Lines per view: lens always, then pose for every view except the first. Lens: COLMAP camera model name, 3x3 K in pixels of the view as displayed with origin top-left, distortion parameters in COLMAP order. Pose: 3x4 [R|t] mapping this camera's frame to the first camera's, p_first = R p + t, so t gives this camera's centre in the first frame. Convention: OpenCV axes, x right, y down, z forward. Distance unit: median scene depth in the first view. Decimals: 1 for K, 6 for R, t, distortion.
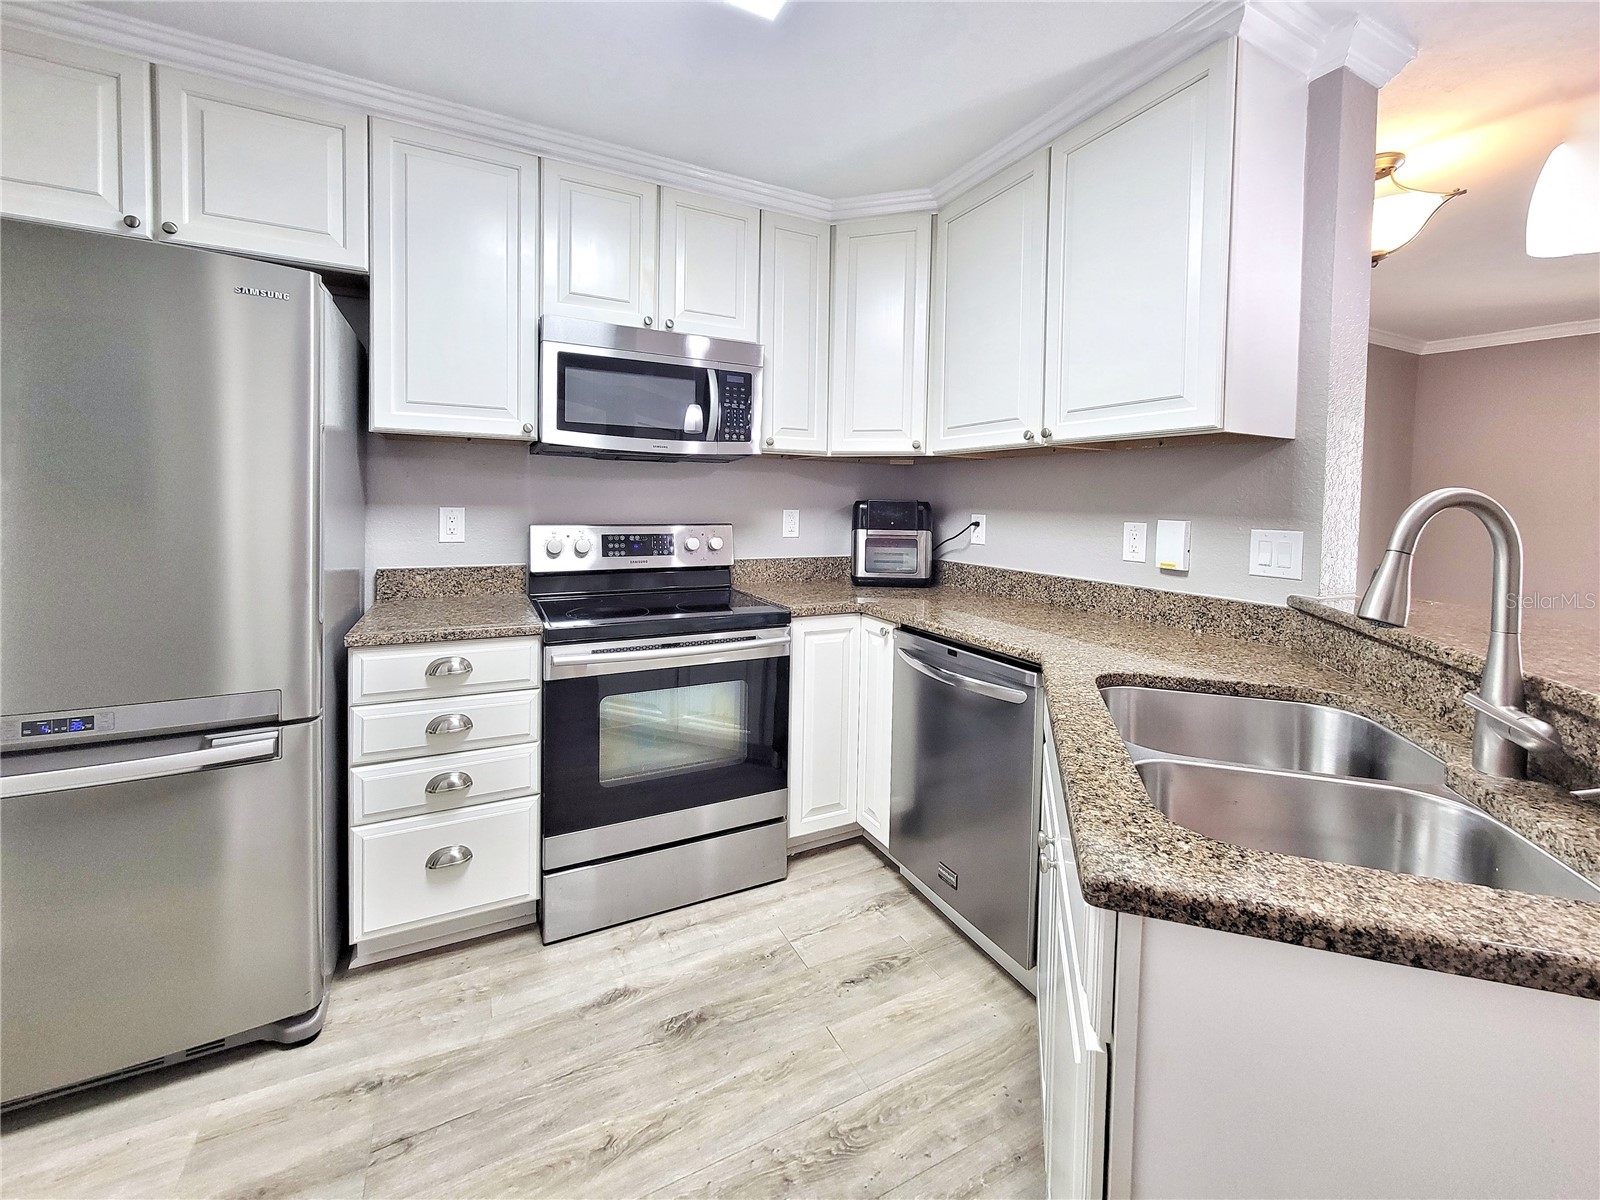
lens RADIAL K [[652.3, 0, 805.8], [0, 652.3, 514.5], [0, 0, 1]] dist [-0.000239, 0.000047]
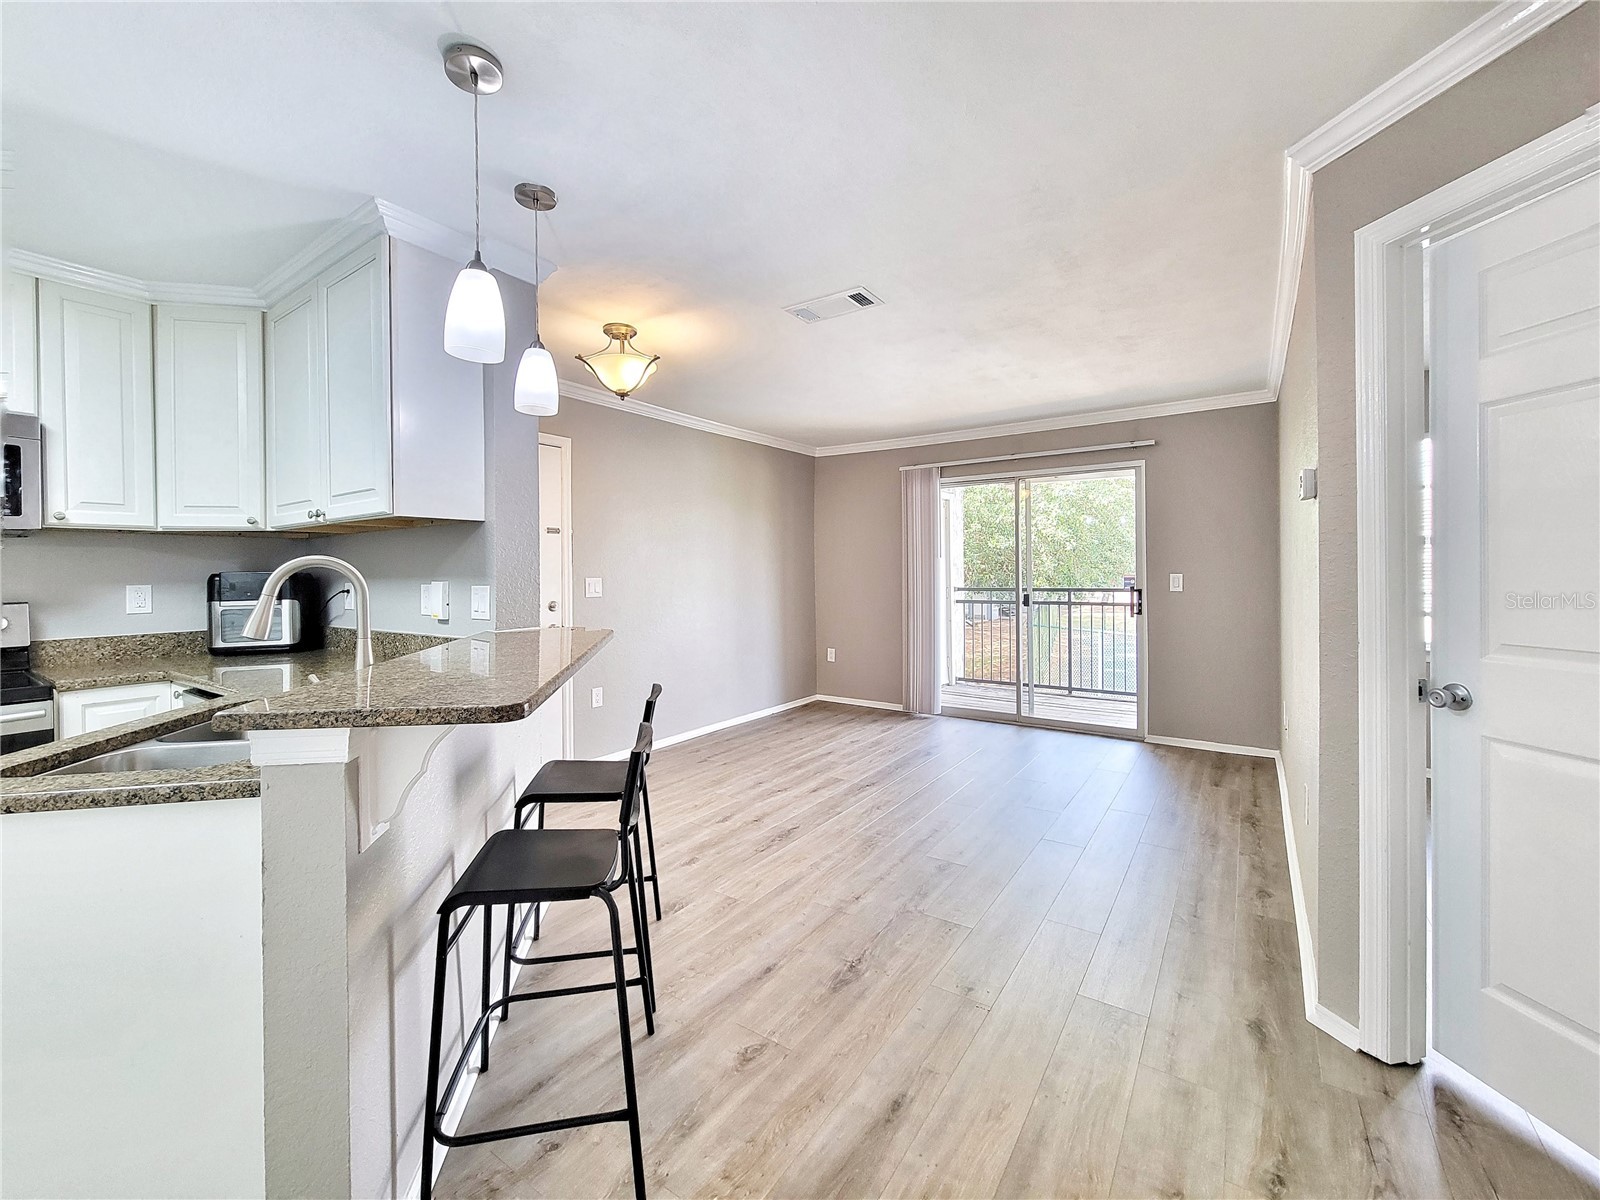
lens RADIAL K [[652.3, 0, 786.6], [0, 652.3, 572.2], [0, 0, 1]] dist [-0.000239, 0.000047]
pose [[0.881374, -0.028866, 0.471536, 0.437504], [0.037155, 0.999275, -0.008276, 0.020682], [-0.470955, 0.024814, 0.881808, -0.370543]]
